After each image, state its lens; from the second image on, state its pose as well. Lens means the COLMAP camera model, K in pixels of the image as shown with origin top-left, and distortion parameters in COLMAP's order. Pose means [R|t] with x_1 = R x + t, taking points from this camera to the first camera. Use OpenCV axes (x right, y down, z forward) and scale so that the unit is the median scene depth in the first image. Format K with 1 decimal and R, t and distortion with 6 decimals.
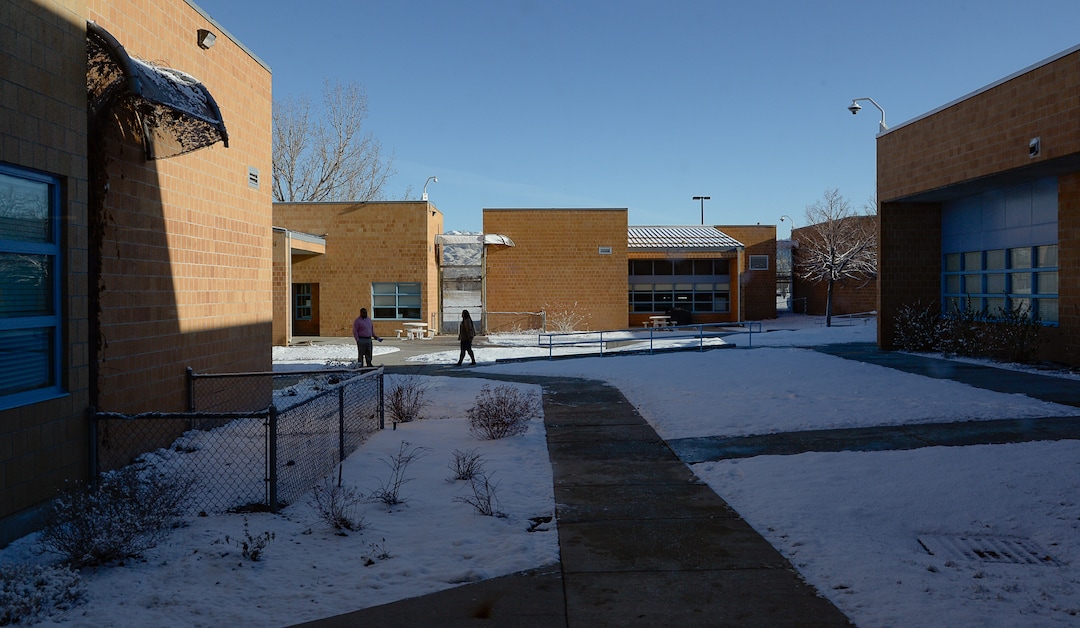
lens RADIAL K [[1045.7, 0, 540.9], [0, 1045.7, 308.2], [0, 0, 1]] dist [-0.044816, 0.000000]
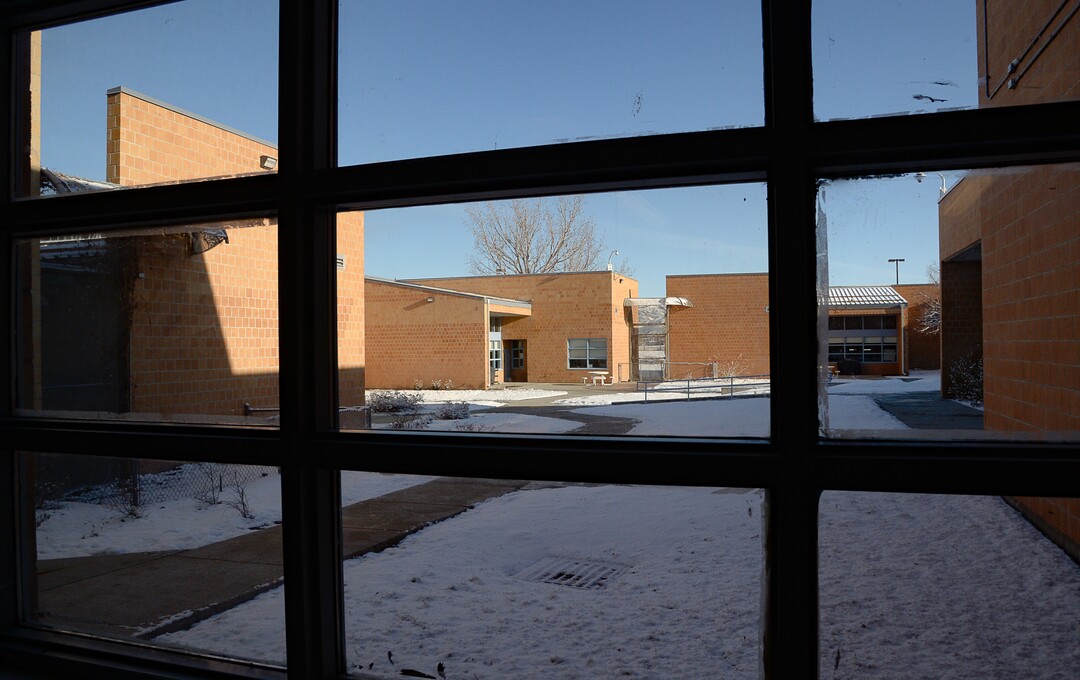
lens RADIAL K [[877.5, 0, 541.8], [0, 877.5, 340.2], [0, 0, 1]] dist [-0.107206, -0.002339]
pose [[0.951757, -0.007374, -0.306766, 0.124724], [0.000777, 0.999766, -0.021620, -0.000479], [0.306853, 0.020339, 0.951539, 0.012493]]
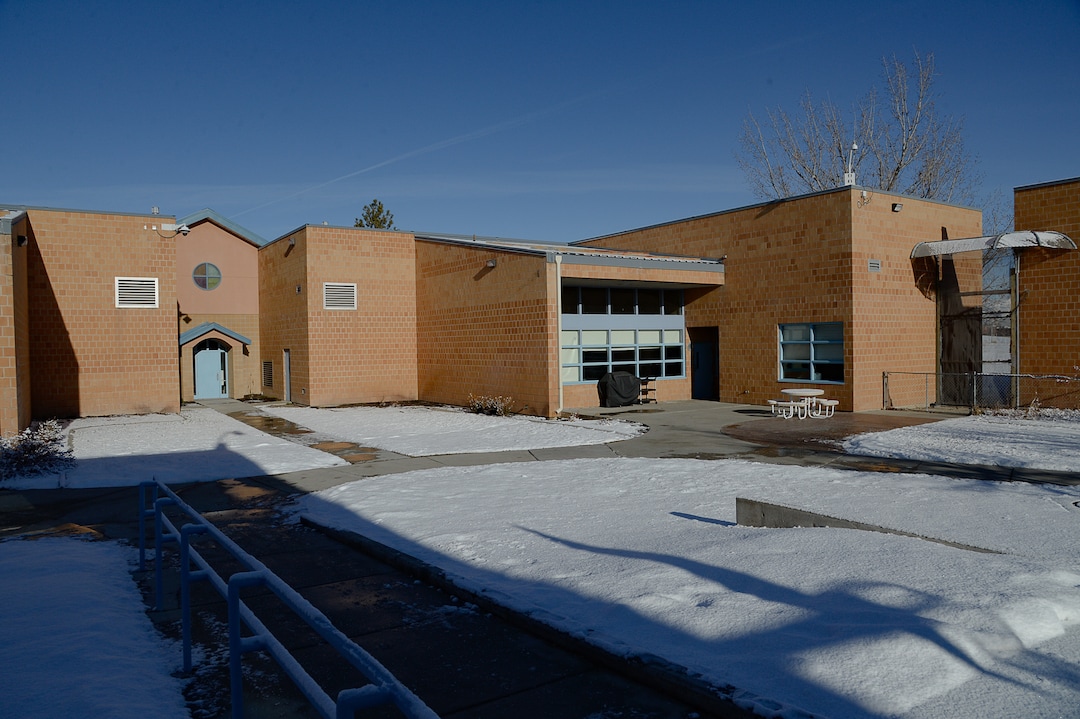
lens RADIAL K [[787.7, 0, 546.8], [0, 787.7, 355.6], [0, 0, 1]] dist [-0.022891, 0.003058]
pose [[0.552888, 0.009622, -0.833200, 0.169552], [-0.001500, 0.999943, 0.010552, -0.009684], [0.833254, -0.004584, 0.552871, 0.605753]]
